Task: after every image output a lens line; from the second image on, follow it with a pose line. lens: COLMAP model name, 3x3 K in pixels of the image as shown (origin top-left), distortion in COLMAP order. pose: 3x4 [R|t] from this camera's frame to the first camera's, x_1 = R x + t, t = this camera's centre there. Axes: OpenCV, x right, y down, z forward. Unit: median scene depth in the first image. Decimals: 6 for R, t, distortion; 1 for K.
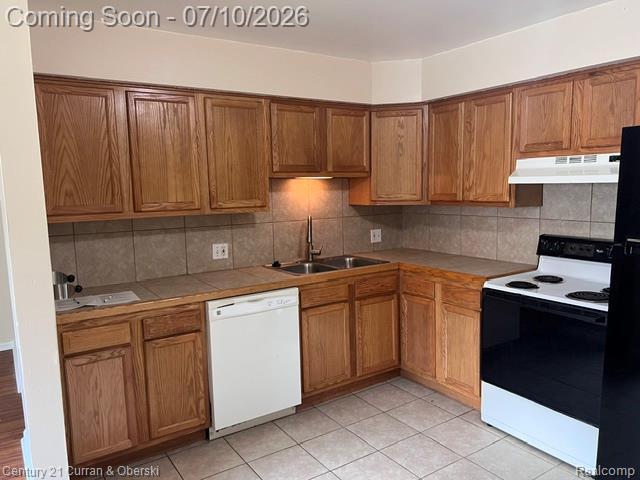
lens RADIAL K [[477.7, 0, 322.9], [0, 477.7, 246.2], [0, 0, 1]] dist [0.038325, -0.013133]
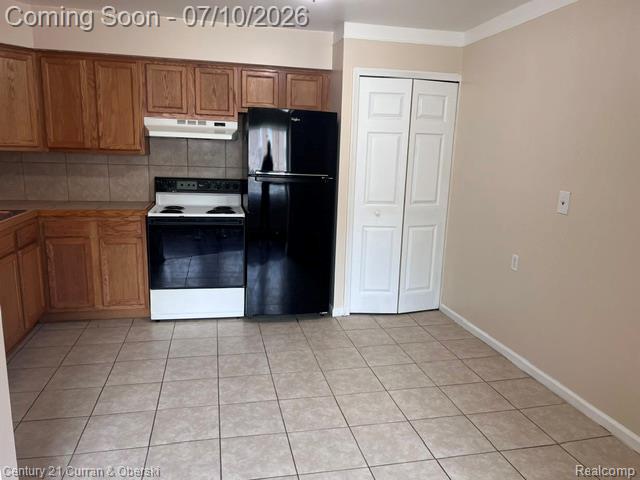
lens RADIAL K [[477.7, 0, 323.1], [0, 477.7, 239.2], [0, 0, 1]] dist [0.038325, -0.013133]
pose [[0.392244, -0.141215, 0.908957, -0.578740], [0.082413, 0.989567, 0.118175, 0.027832], [-0.916162, 0.028556, 0.399790, 0.050367]]
